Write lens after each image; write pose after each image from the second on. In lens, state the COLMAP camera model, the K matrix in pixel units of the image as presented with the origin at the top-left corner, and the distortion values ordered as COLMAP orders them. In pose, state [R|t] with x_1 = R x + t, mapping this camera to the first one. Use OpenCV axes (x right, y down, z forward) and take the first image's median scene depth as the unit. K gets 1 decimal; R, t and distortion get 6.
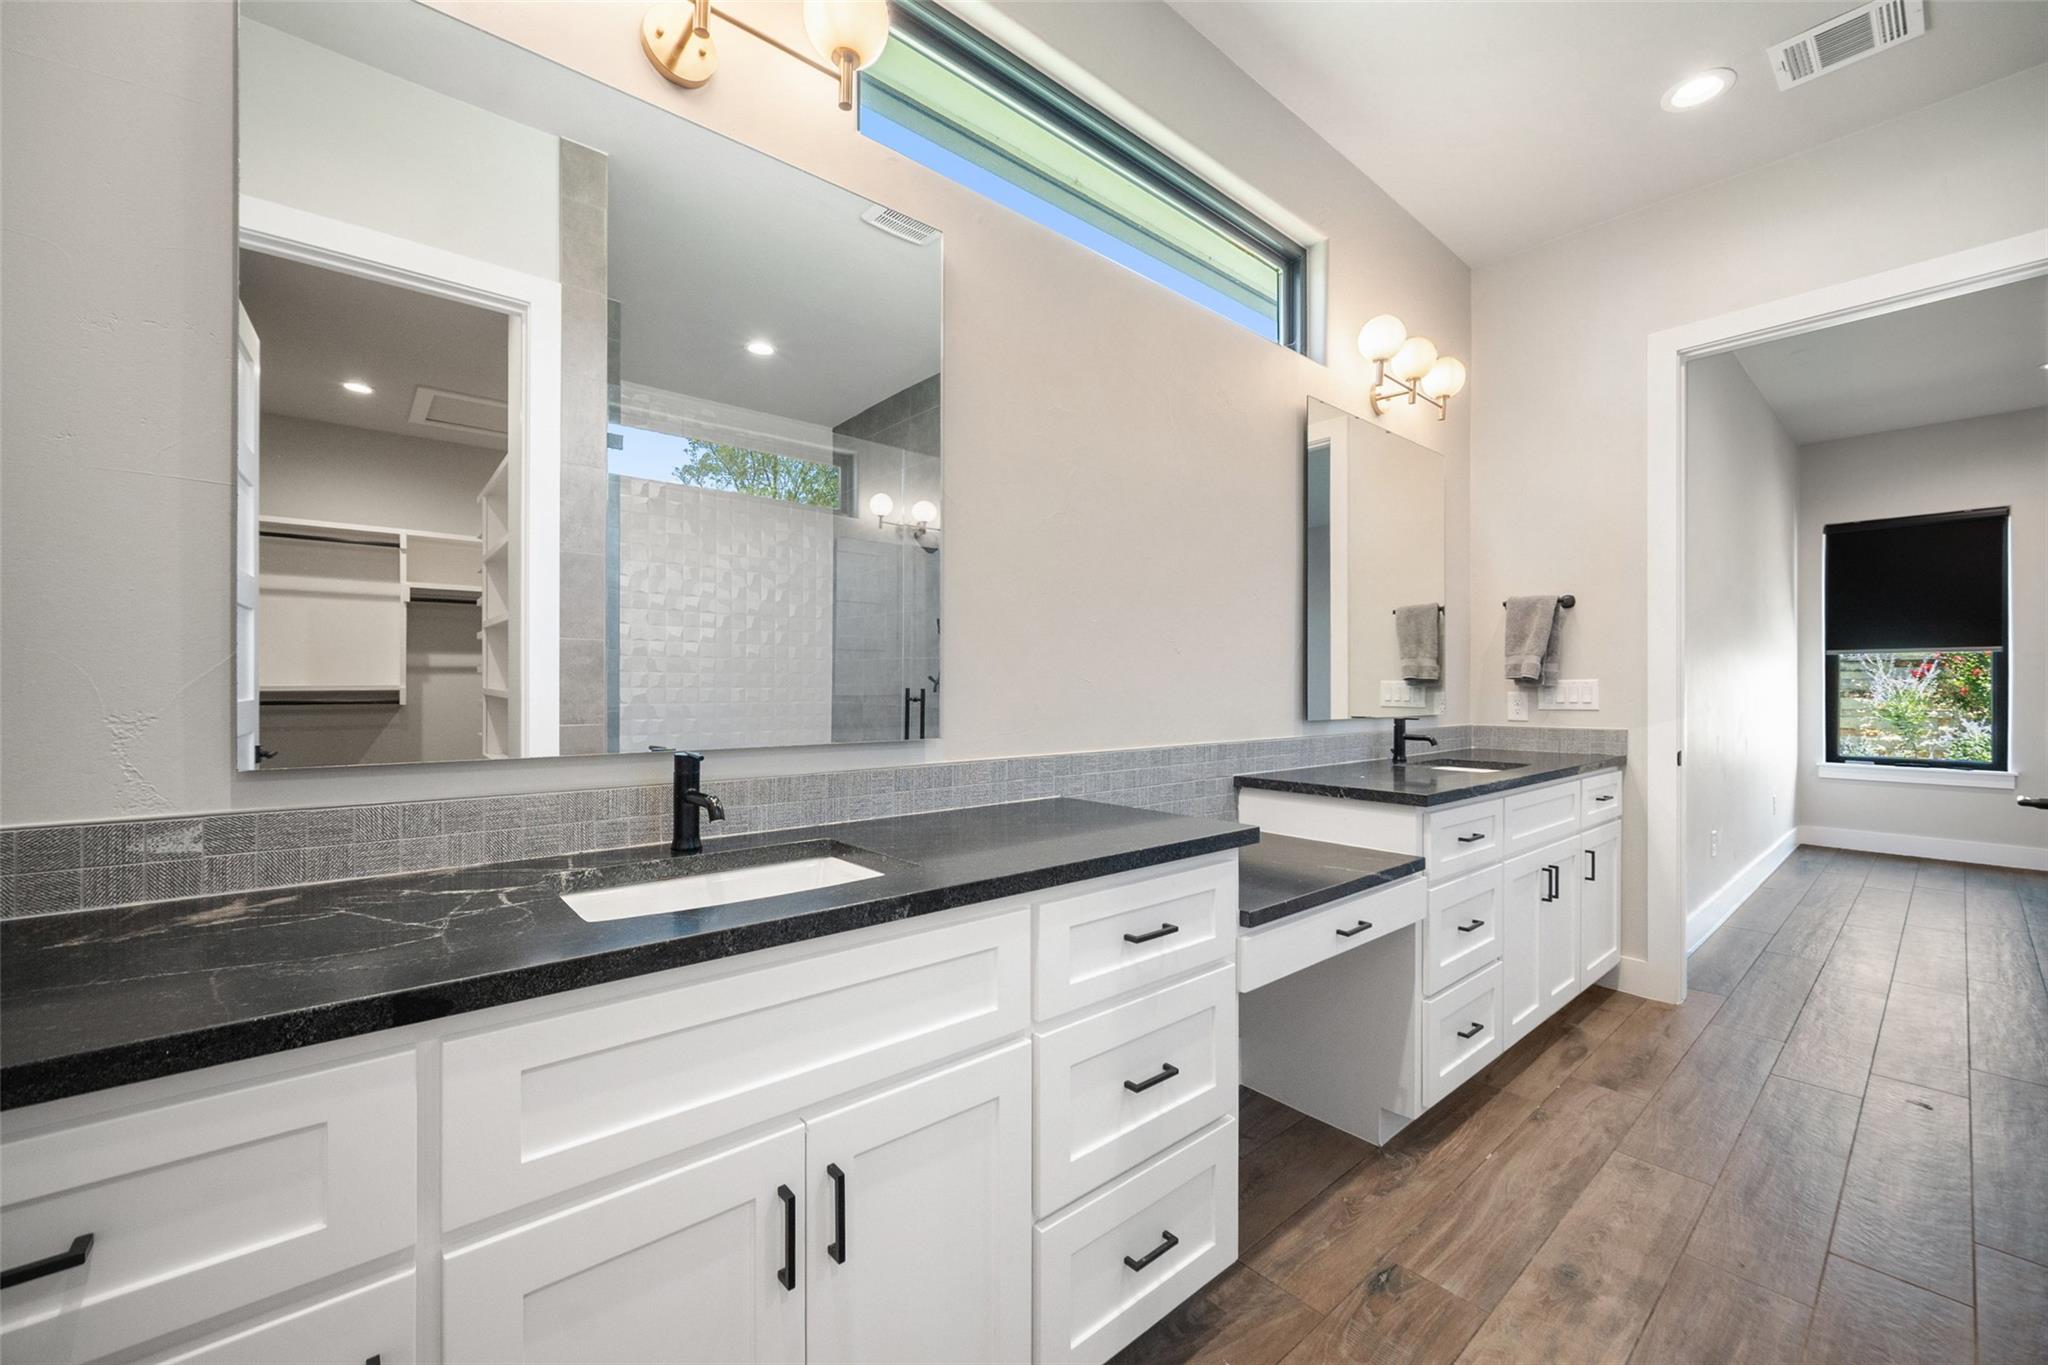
lens RADIAL K [[832.4, 0, 1024.0], [0, 832.4, 682.5], [0, 0, 1]] dist [-0.000138, 0.000260]
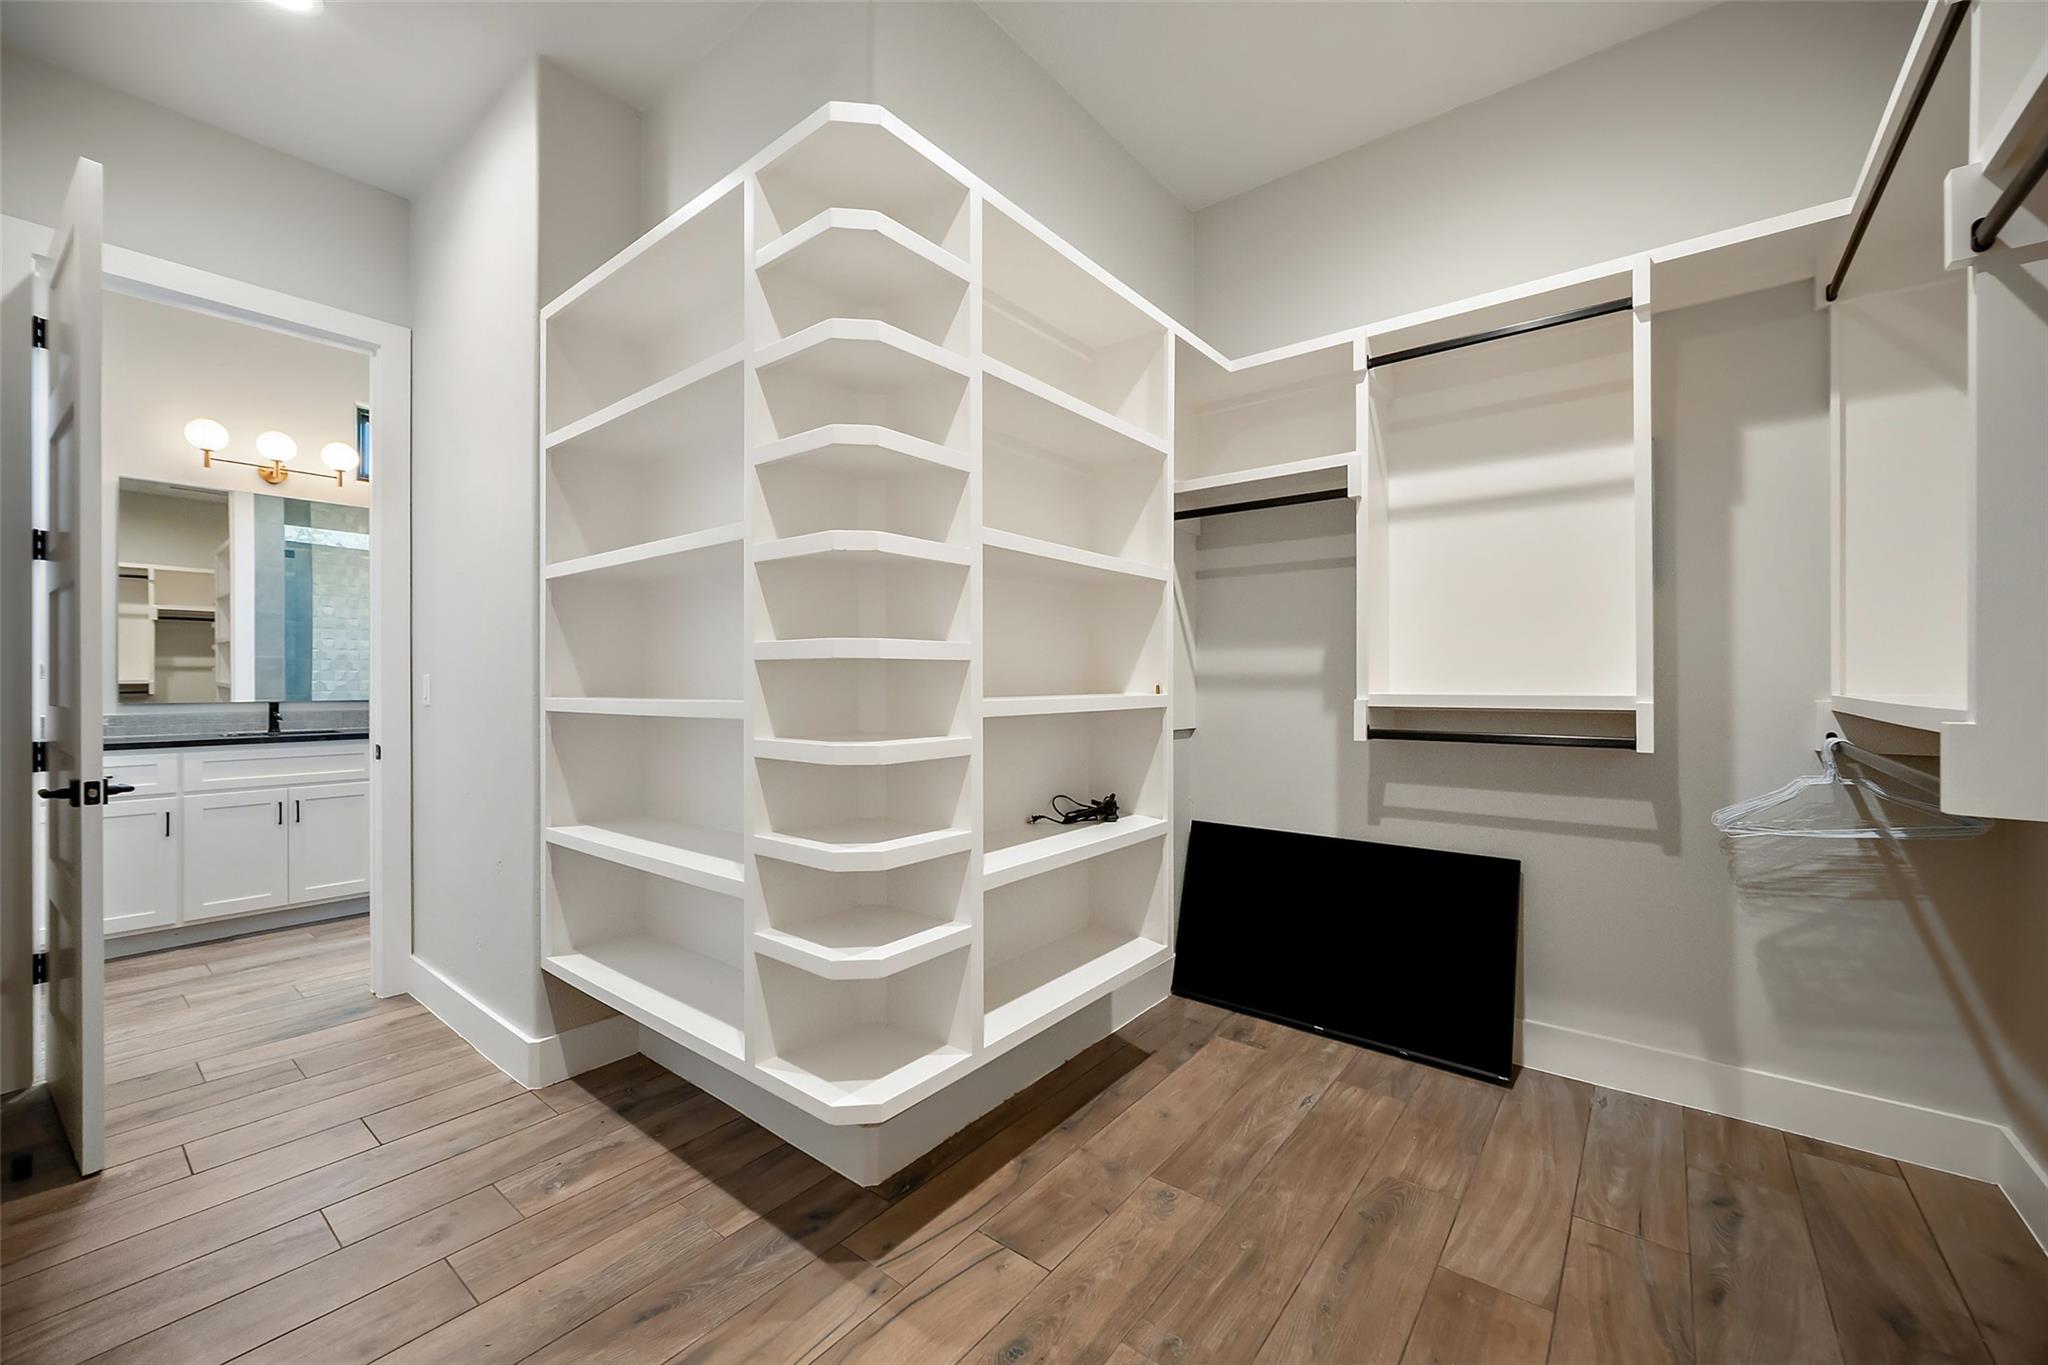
lens RADIAL K [[832.4, 0, 1024.0], [0, 832.4, 682.5], [0, 0, 1]] dist [-0.000138, 0.000260]
pose [[0.984128, 0.001008, 0.177455, 0.434051], [-0.002178, 0.999977, 0.006398, -0.004084], [-0.177444, -0.006683, 0.984108, -0.617855]]
